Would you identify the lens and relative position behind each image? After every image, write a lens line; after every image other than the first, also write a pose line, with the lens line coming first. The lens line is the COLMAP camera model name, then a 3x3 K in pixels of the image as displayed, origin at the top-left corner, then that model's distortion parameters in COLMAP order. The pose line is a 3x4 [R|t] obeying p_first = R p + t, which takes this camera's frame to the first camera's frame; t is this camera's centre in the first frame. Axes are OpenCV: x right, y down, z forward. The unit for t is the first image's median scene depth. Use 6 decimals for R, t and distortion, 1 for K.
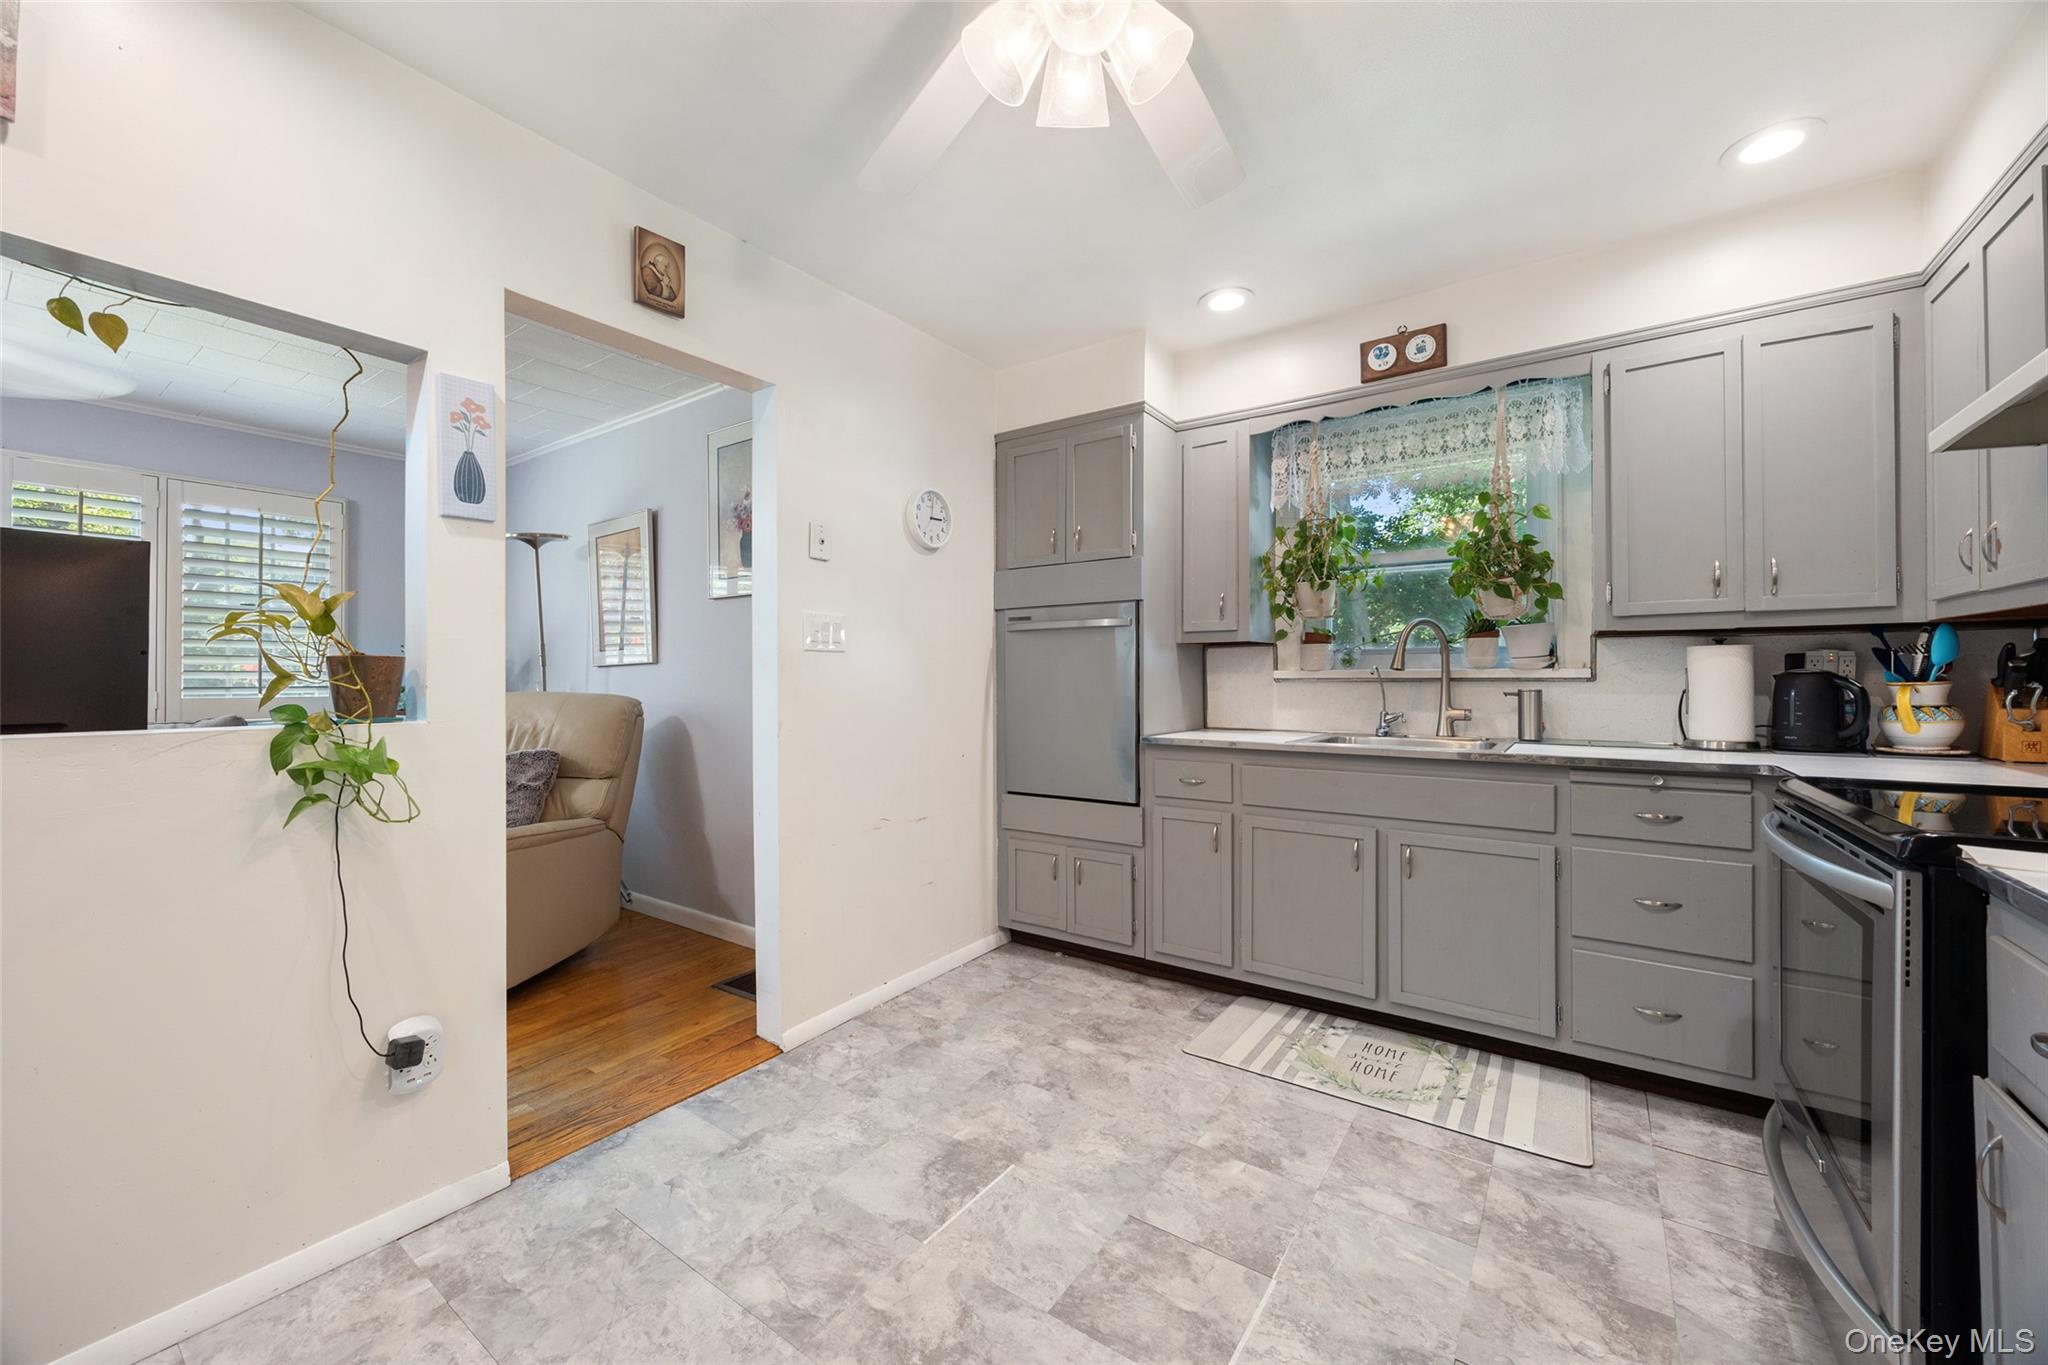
lens RADIAL K [[789.8, 0, 1013.6], [0, 789.8, 677.9], [0, 0, 1]] dist [-0.000434, 0.000203]
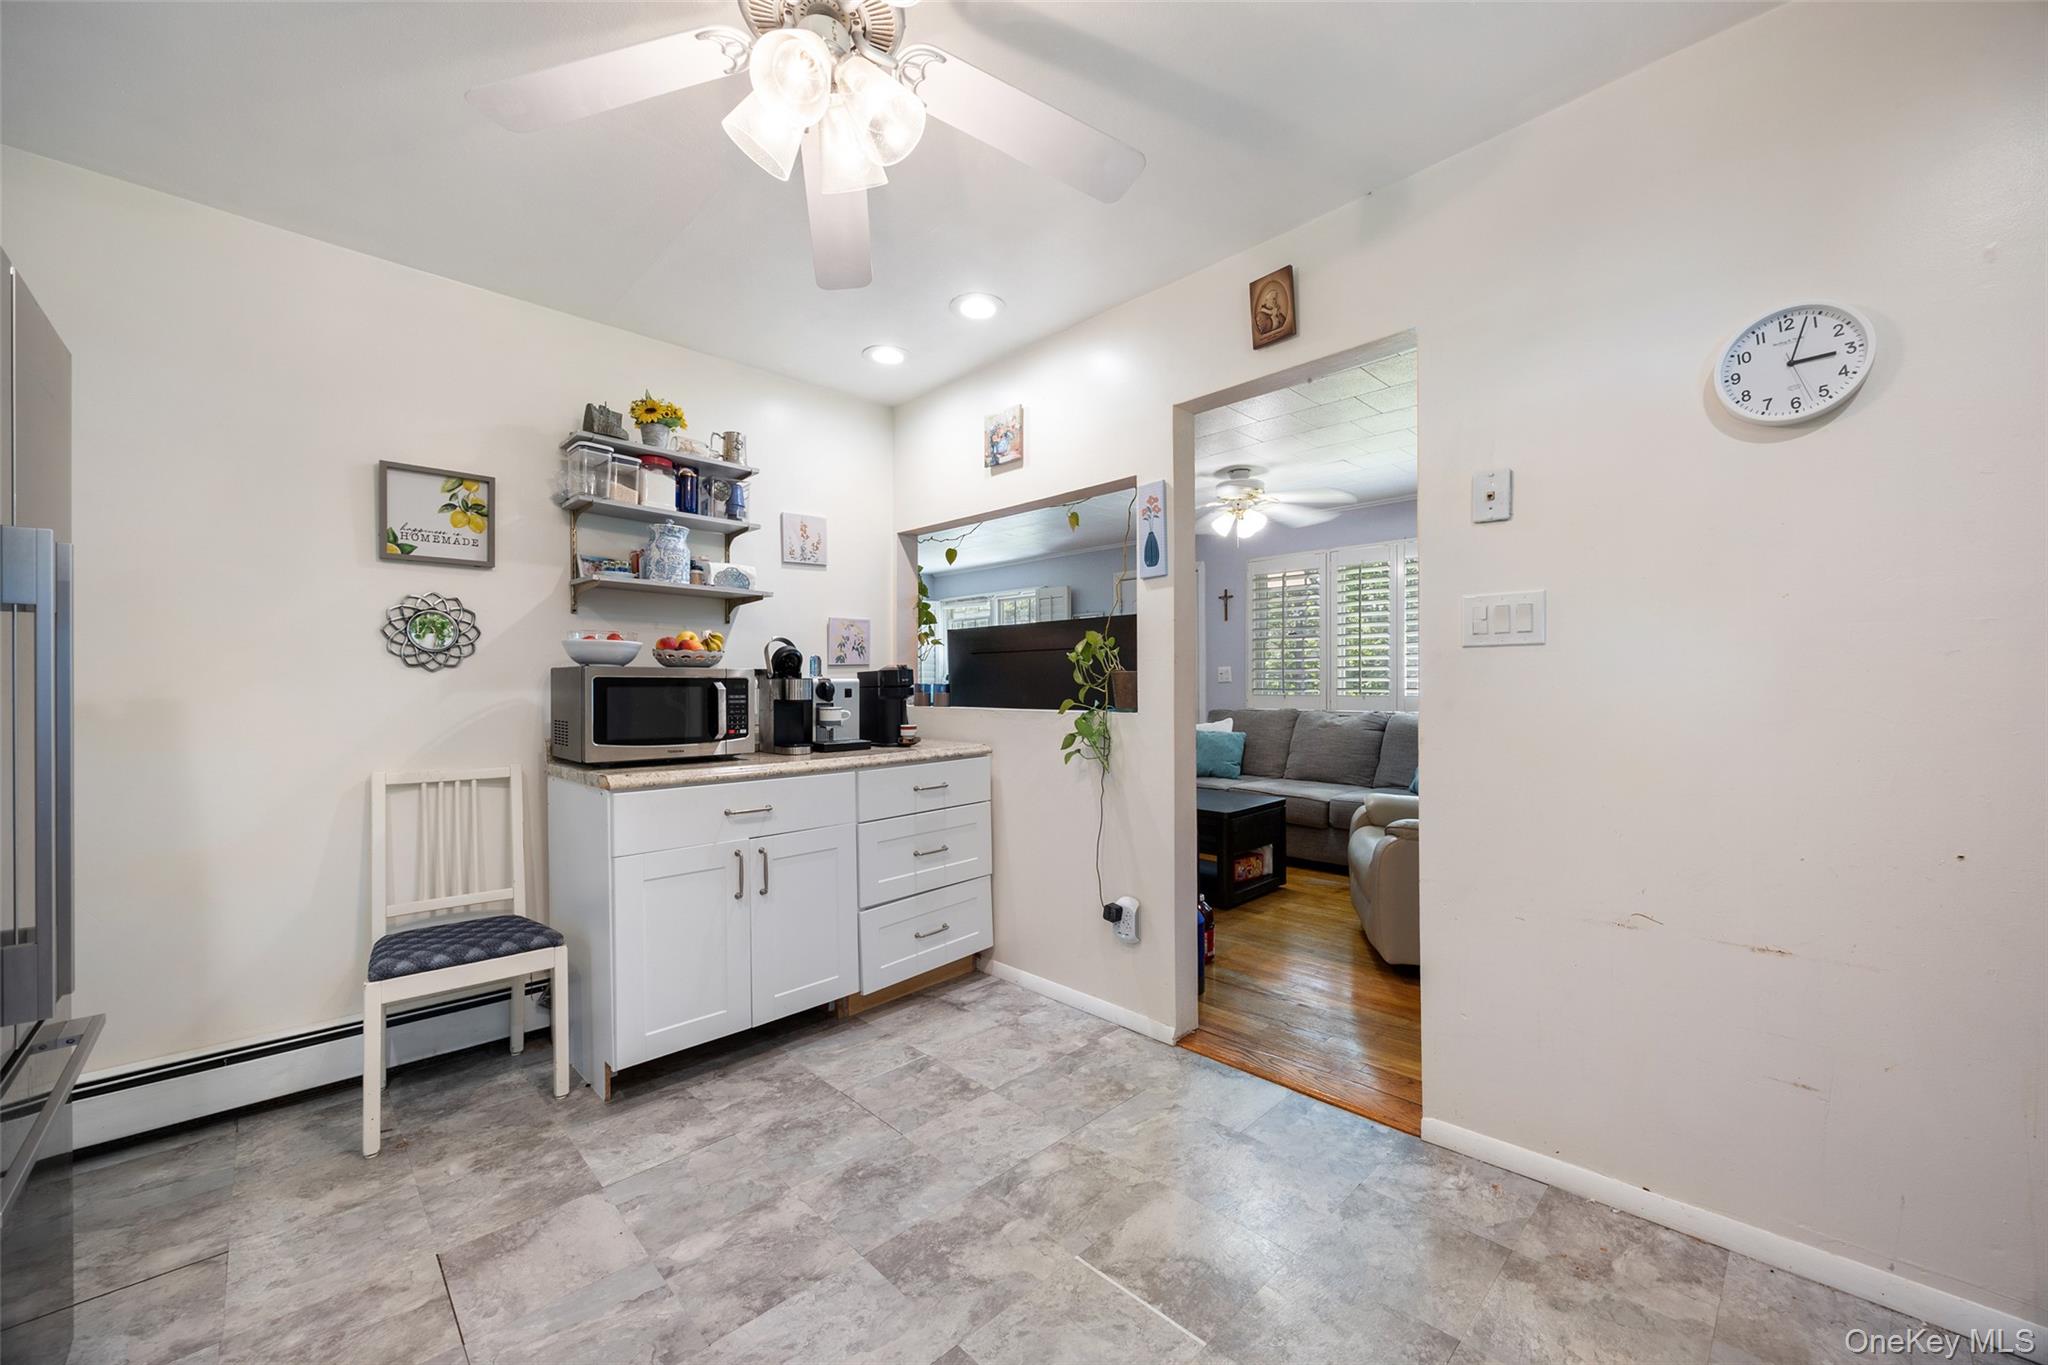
lens RADIAL K [[771.8, 0, 1043.3], [0, 771.8, 691.3], [0, 0, 1]] dist [-0.003839, -0.000106]
pose [[-0.154286, 0.009374, -0.987982, 0.610623], [0.006905, 0.999941, 0.008409, -0.000825], [0.988002, -0.005524, -0.154341, 0.808052]]
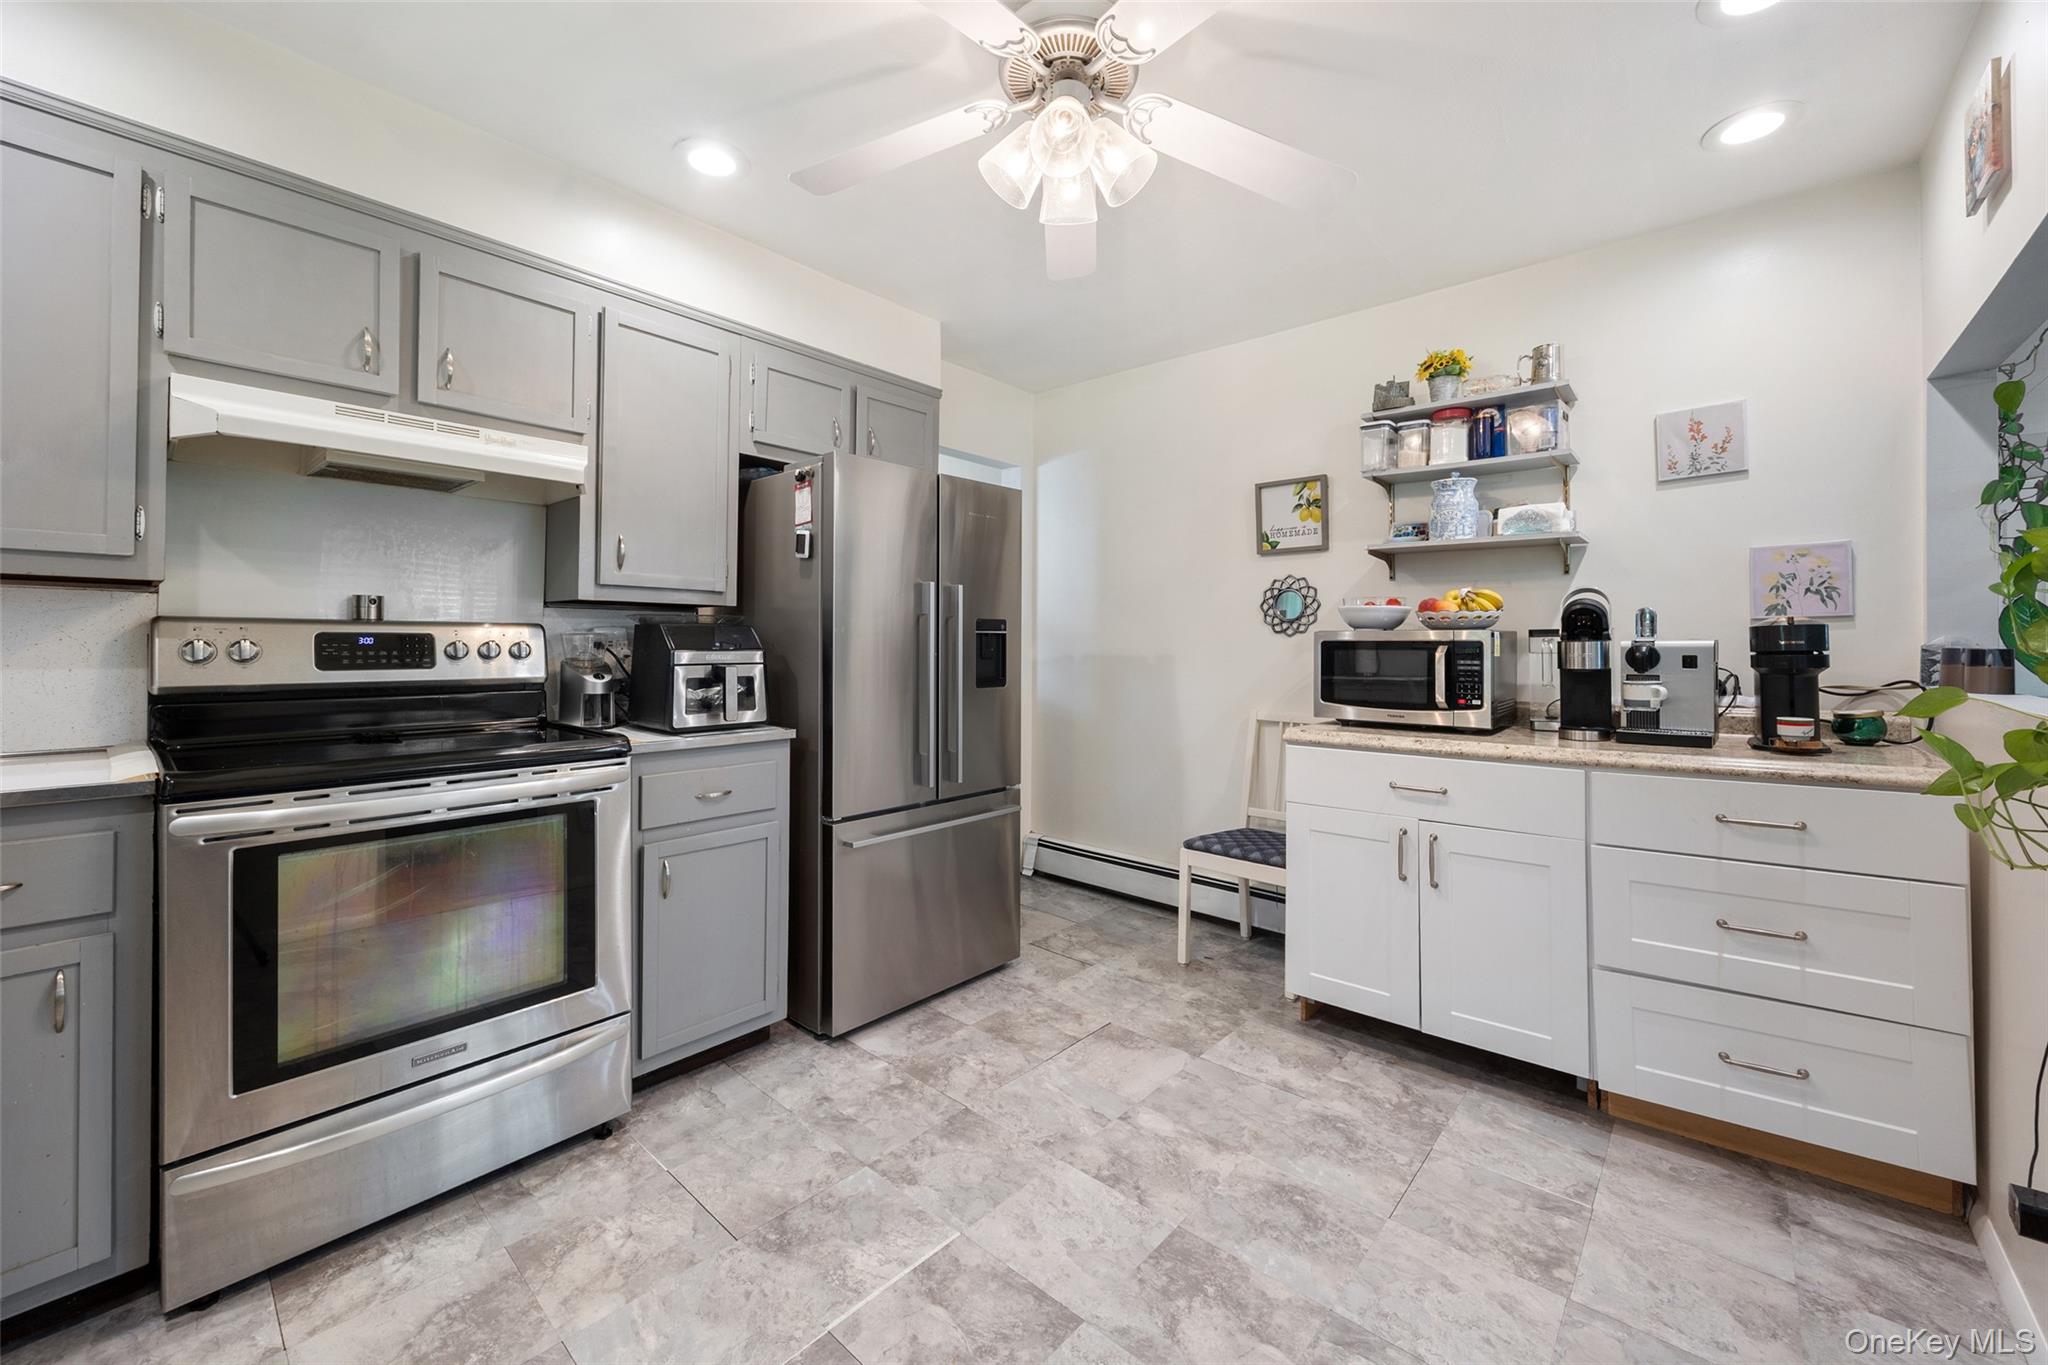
lens RADIAL K [[796.0, 0, 1043.2], [0, 796.0, 641.6], [0, 0, 1]] dist [-0.007070, 0.000145]
pose [[-0.997297, -0.000206, 0.073471, 0.014339], [-0.000676, 0.999979, -0.006375, -0.006515], [-0.073468, -0.006407, -0.997277, 1.265307]]
